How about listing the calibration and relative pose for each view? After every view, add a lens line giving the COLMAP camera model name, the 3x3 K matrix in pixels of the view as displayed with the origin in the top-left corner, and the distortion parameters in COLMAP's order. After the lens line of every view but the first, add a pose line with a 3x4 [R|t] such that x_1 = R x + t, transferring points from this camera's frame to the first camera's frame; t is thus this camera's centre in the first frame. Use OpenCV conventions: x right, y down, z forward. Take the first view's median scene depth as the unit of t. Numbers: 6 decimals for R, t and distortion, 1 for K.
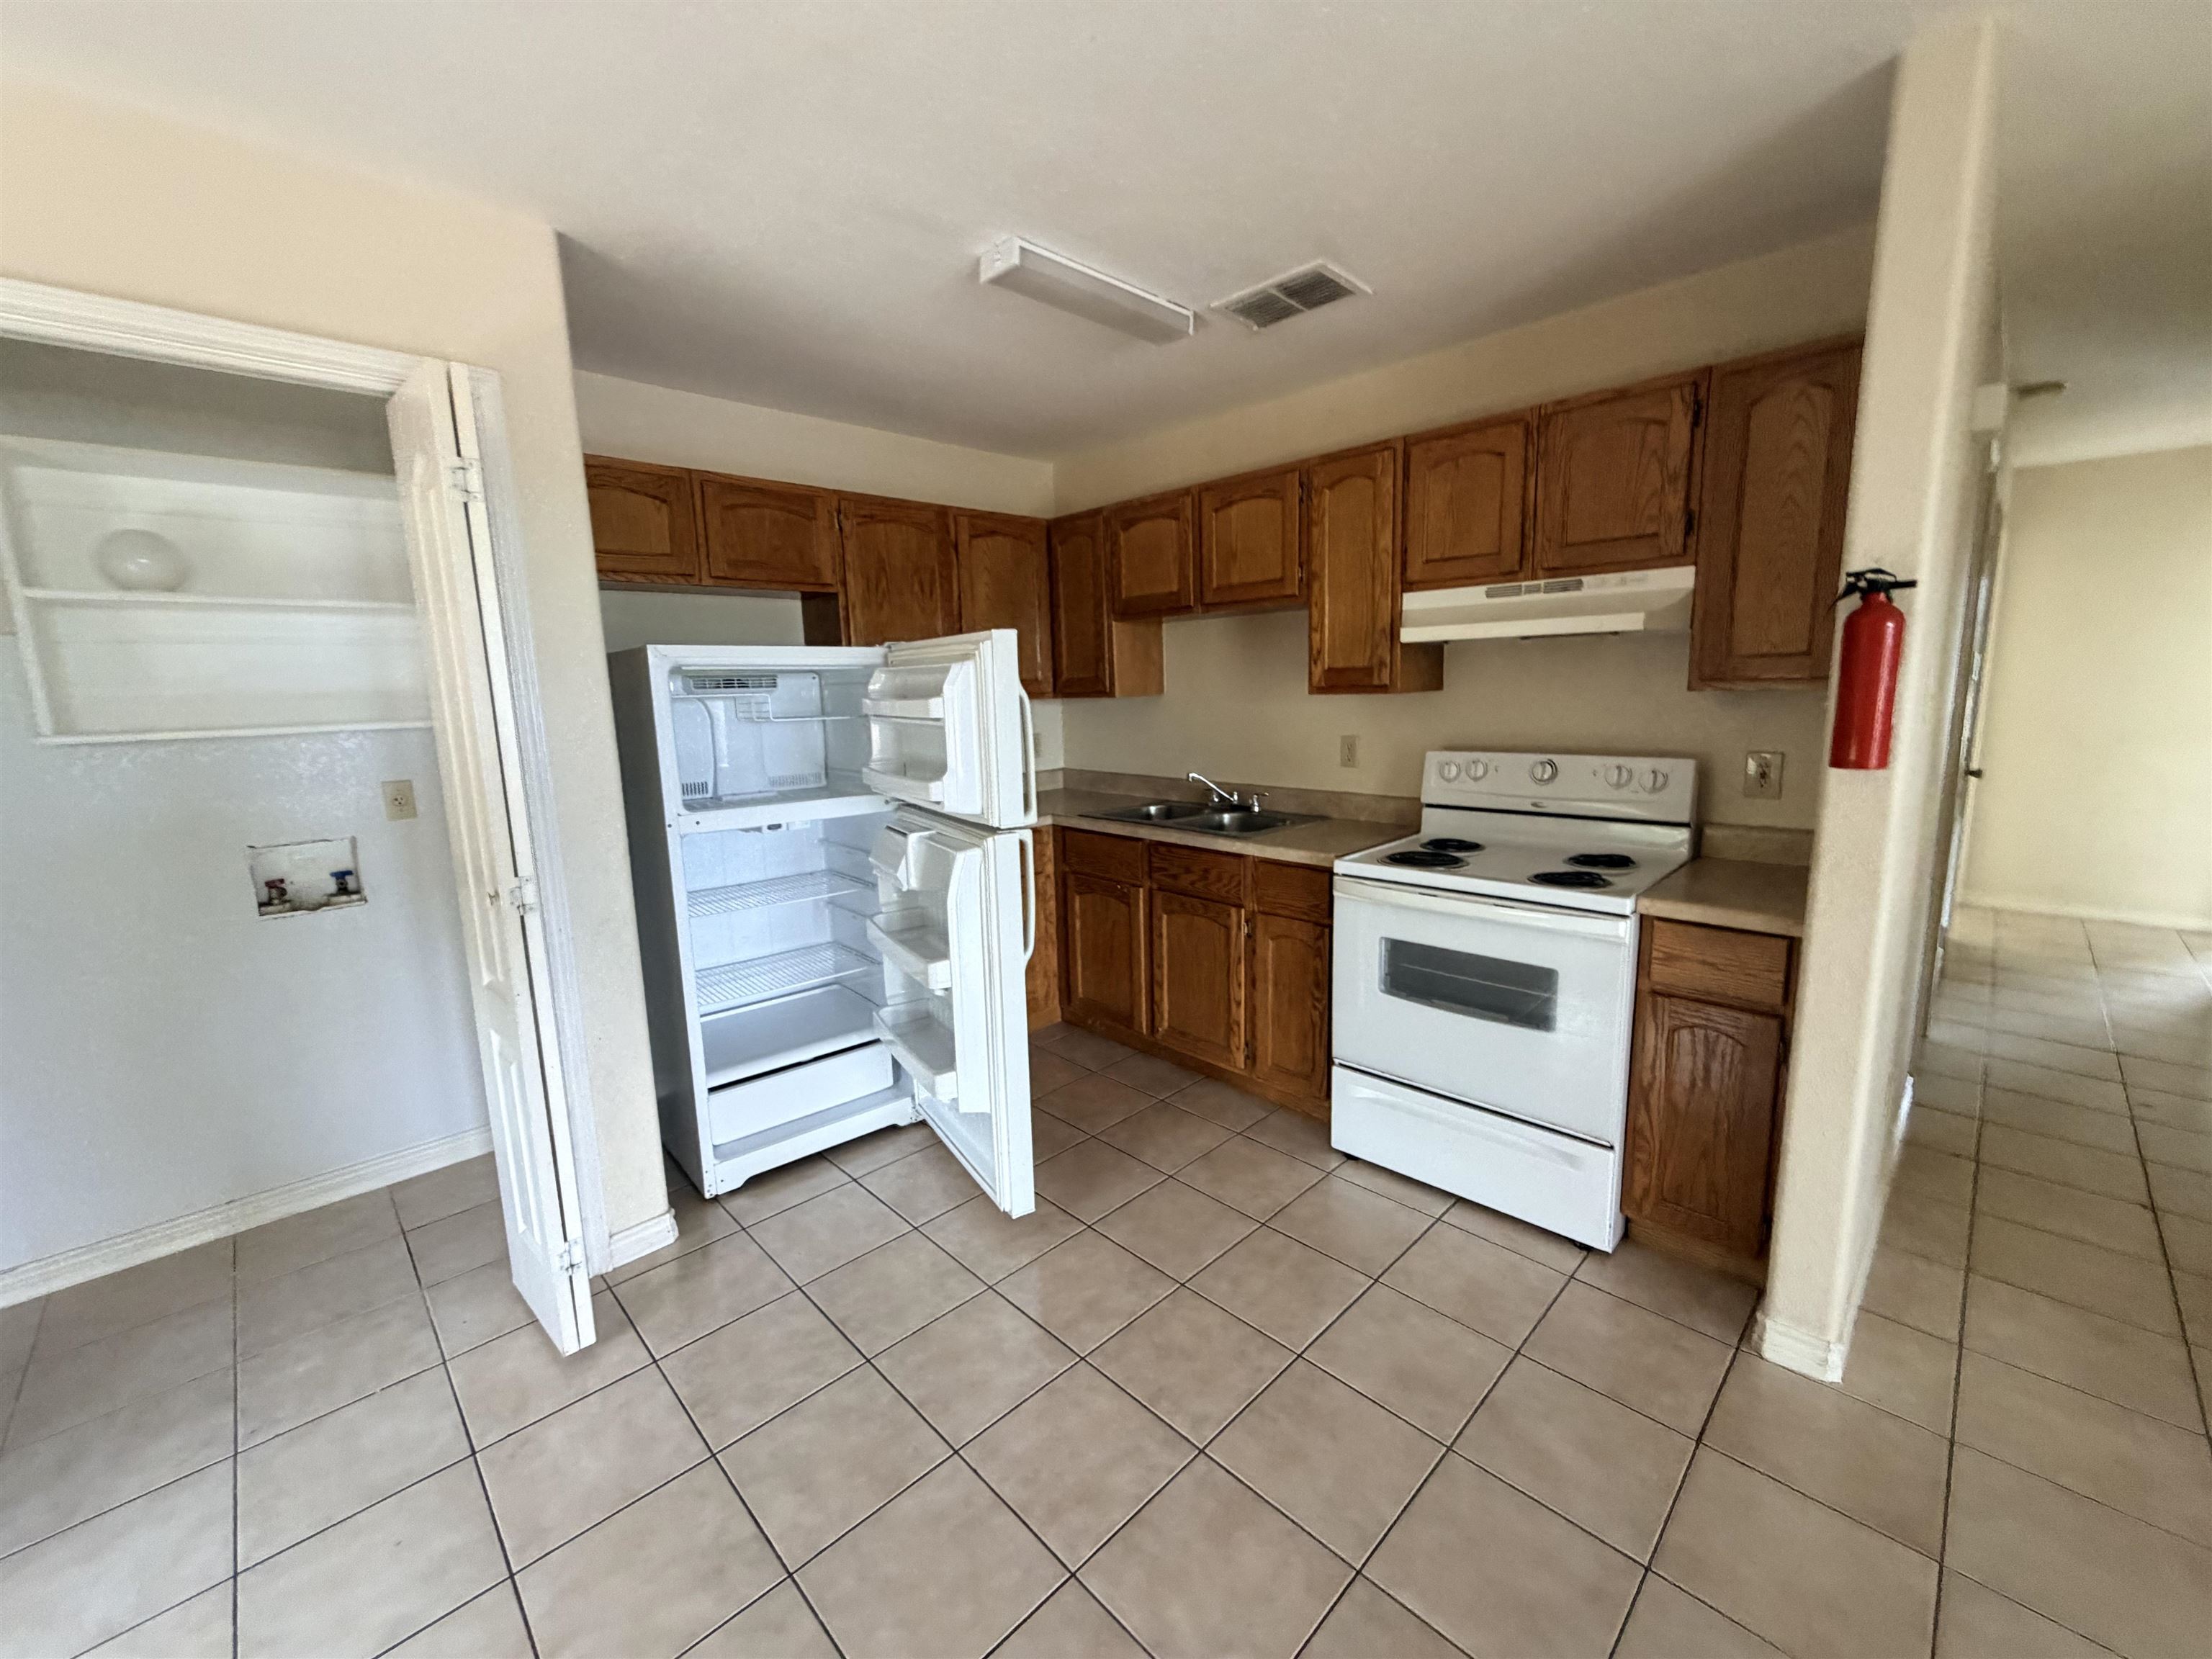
lens RADIAL K [[881.1, 0, 1100.0], [0, 881.1, 827.8], [0, 0, 1]] dist [0.000017, -0.000096]
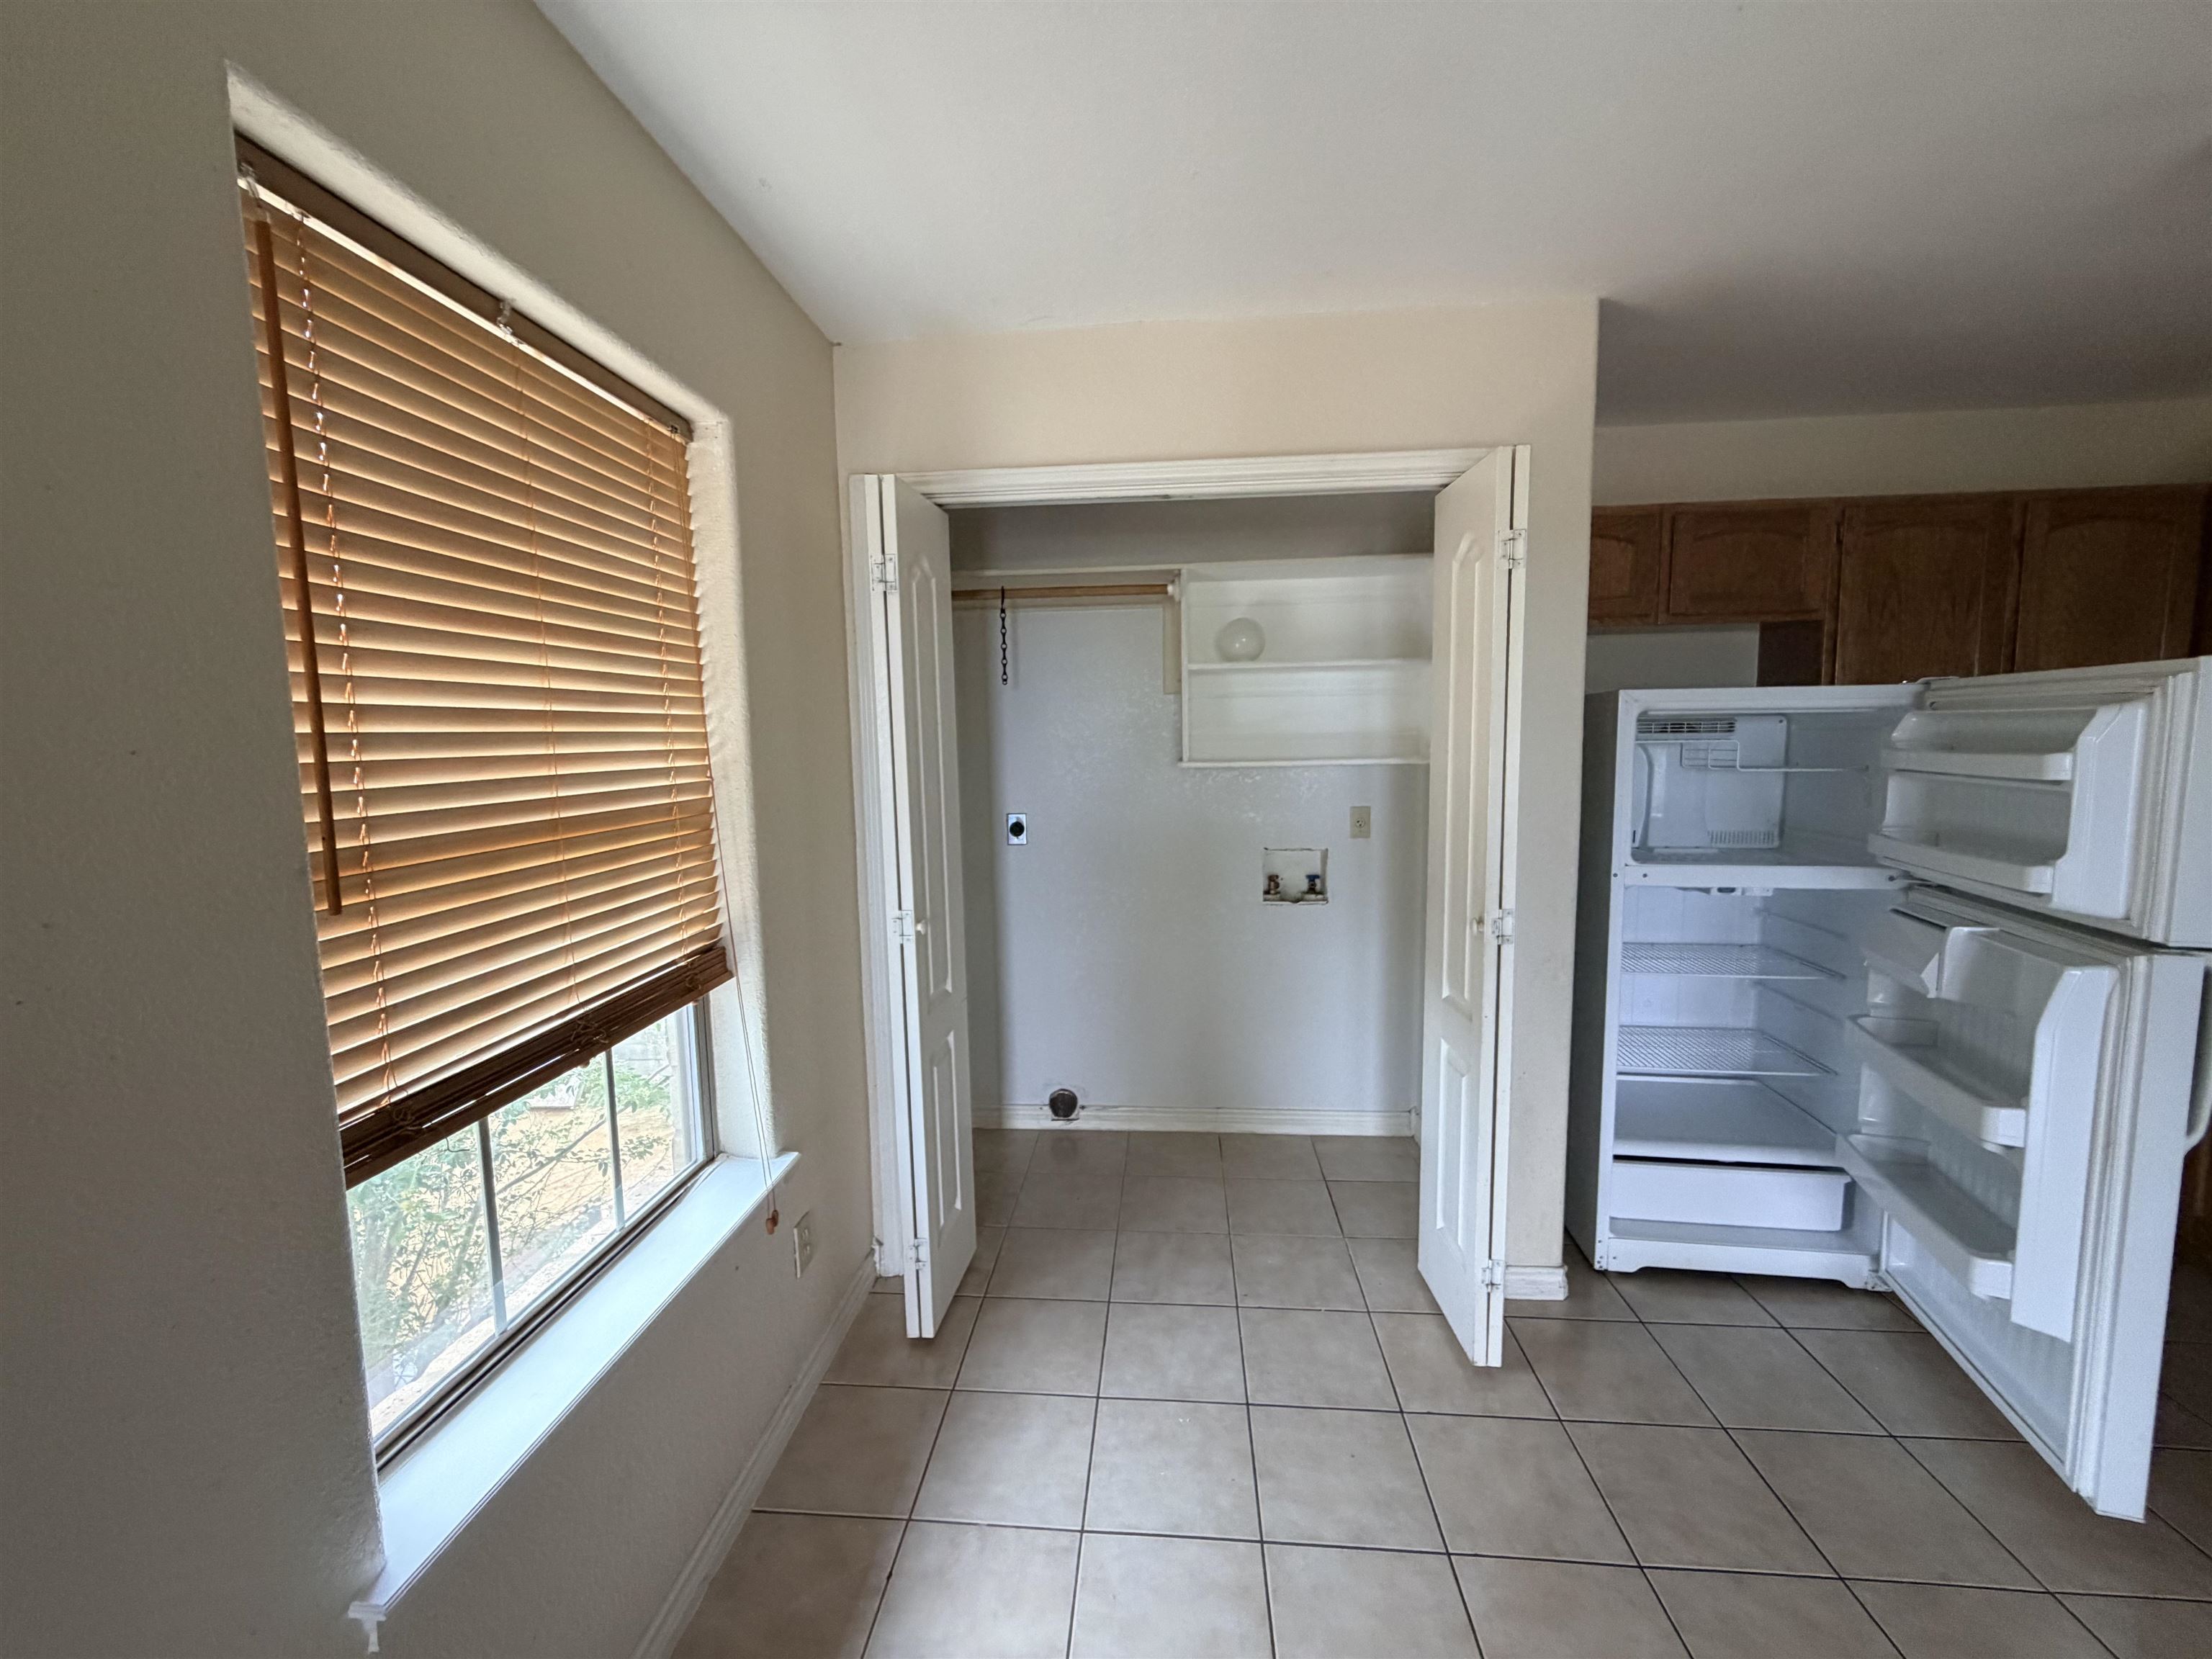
lens RADIAL K [[881.1, 0, 1103.8], [0, 881.1, 826.9], [0, 0, 1]] dist [0.000017, -0.000096]
pose [[0.654833, 0.091733, -0.750185, -0.130253], [-0.122265, 0.992390, 0.014625, -0.000005], [0.745818, 0.082144, 0.661066, -0.061952]]
